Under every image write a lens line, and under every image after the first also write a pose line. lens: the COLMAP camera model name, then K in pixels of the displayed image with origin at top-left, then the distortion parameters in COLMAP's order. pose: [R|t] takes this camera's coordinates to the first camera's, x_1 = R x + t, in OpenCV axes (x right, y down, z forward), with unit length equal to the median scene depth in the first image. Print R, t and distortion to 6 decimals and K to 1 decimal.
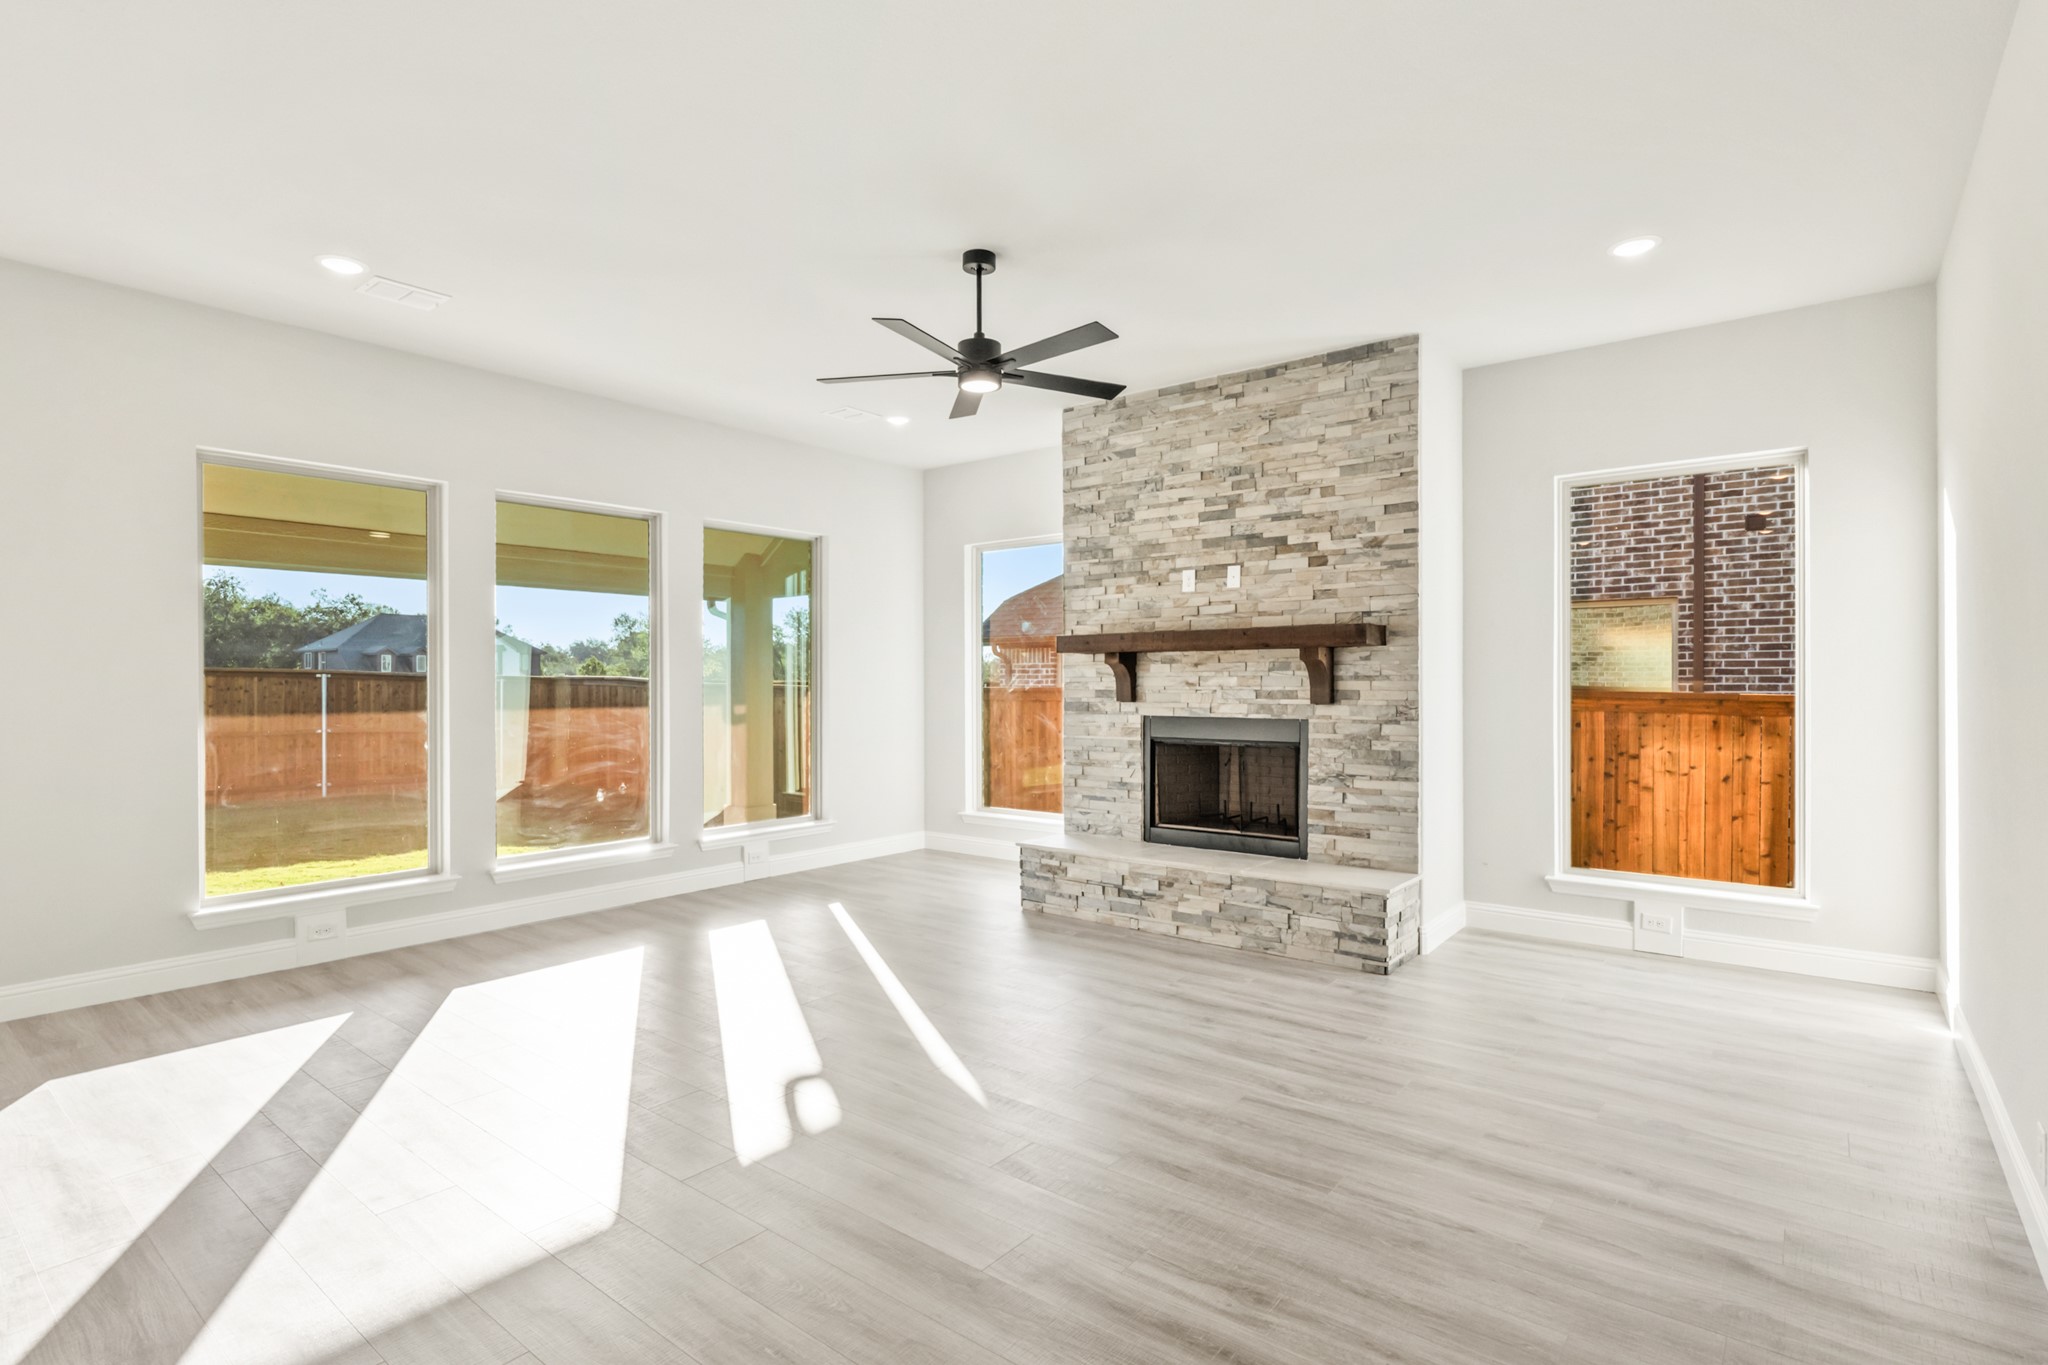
lens RADIAL K [[995.5, 0, 1020.8], [0, 995.5, 679.7], [0, 0, 1]] dist [-0.006430, -0.000538]
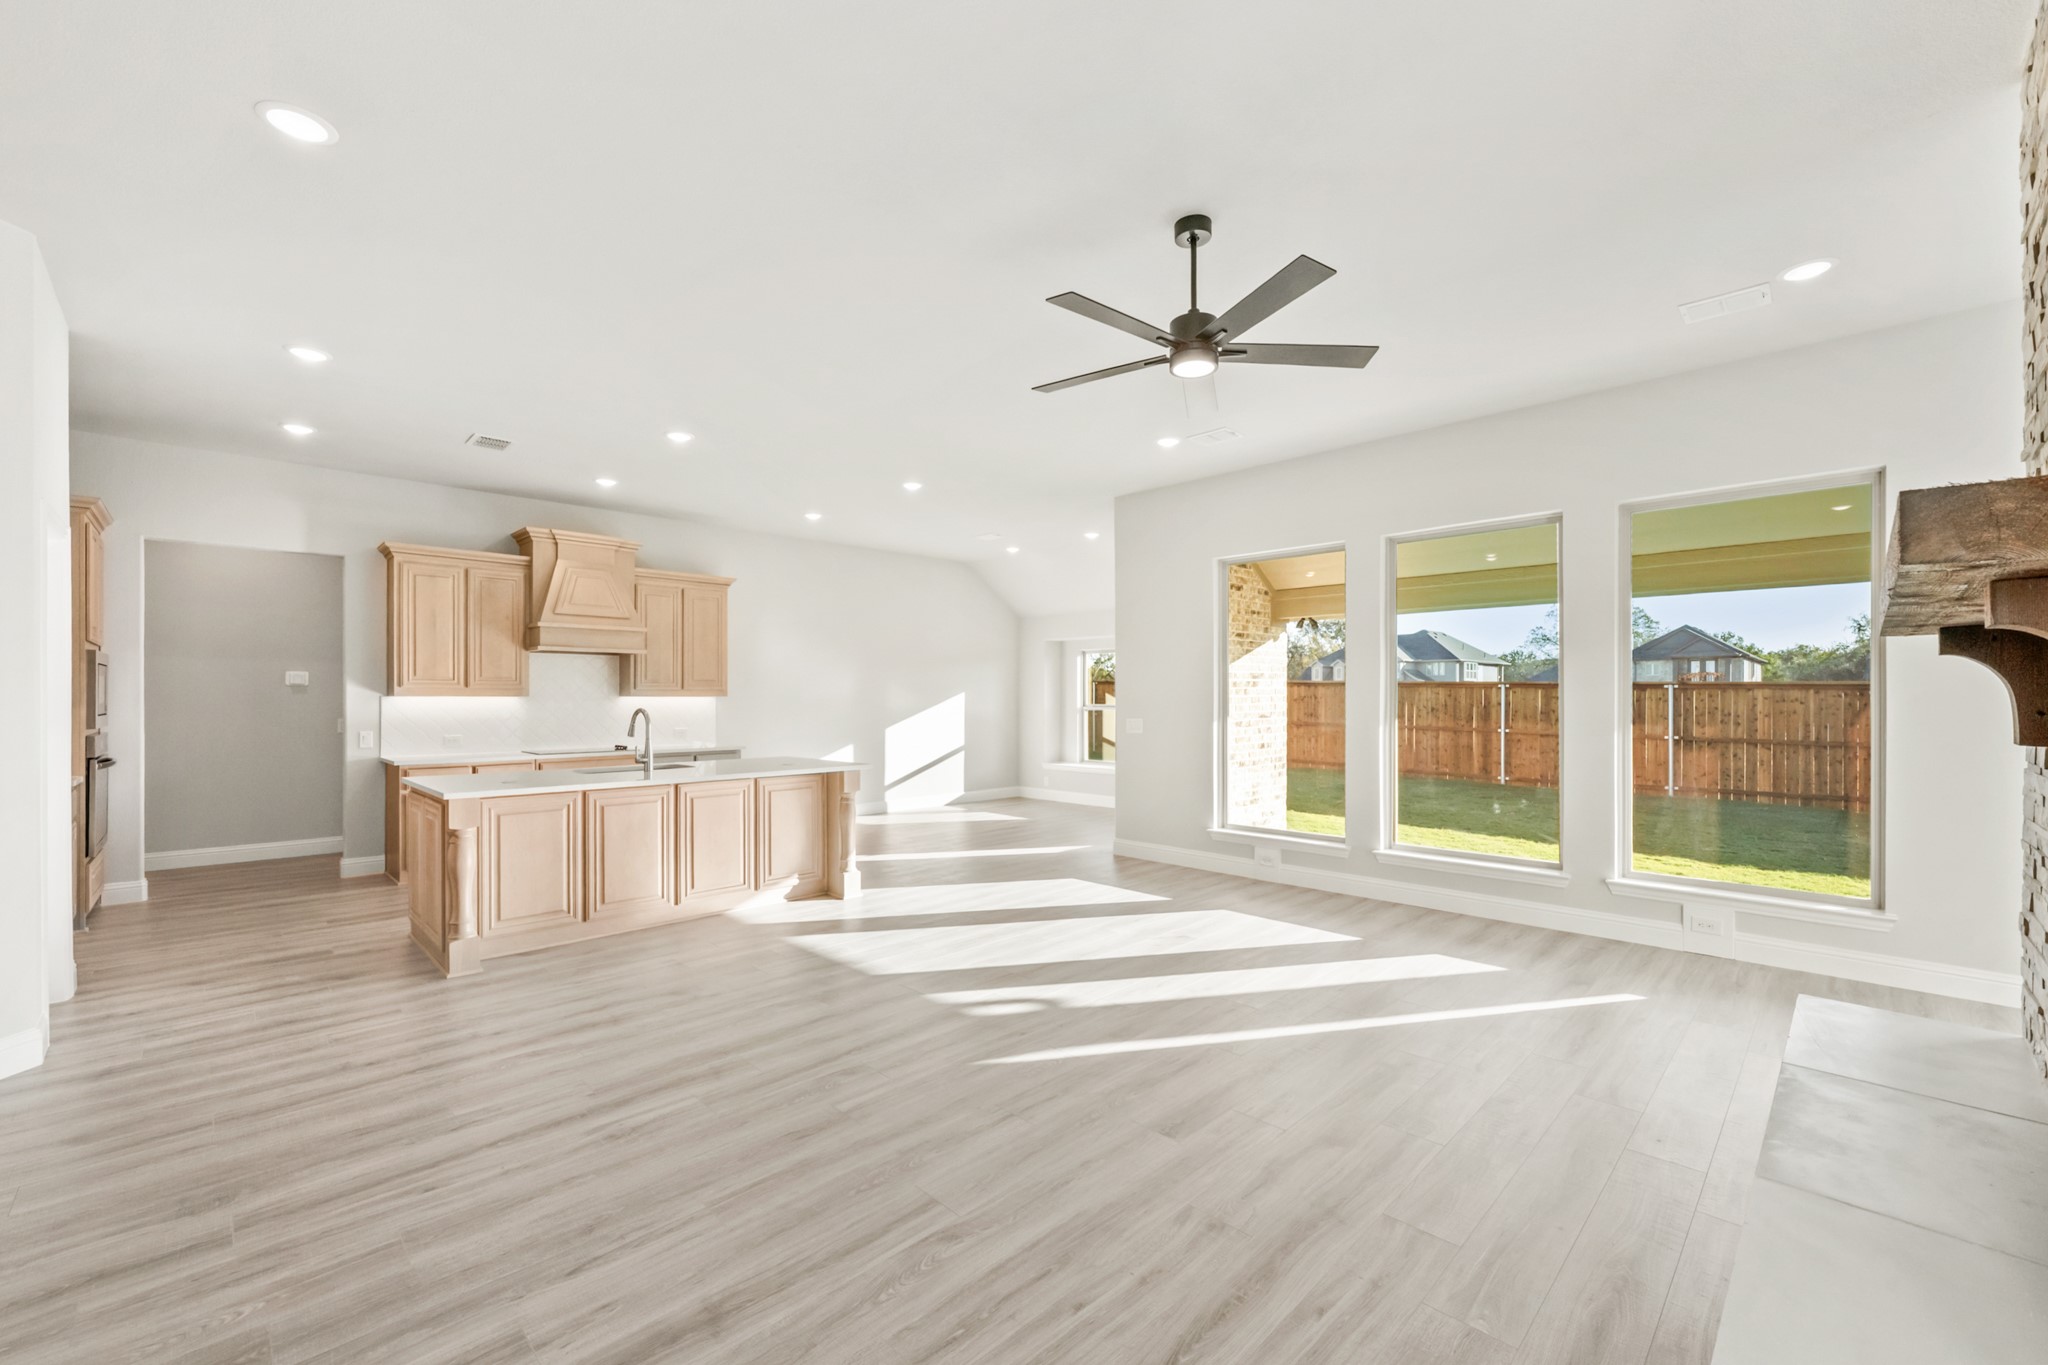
lens RADIAL K [[838.2, 0, 1020.2], [0, 838.2, 694.8], [0, 0, 1]] dist [-0.001455, 0.000048]
pose [[-0.120001, 0.001765, -0.992772, 0.731897], [0.003124, 0.999994, 0.001400, -0.003213], [0.992769, -0.002934, -0.120006, 0.929445]]
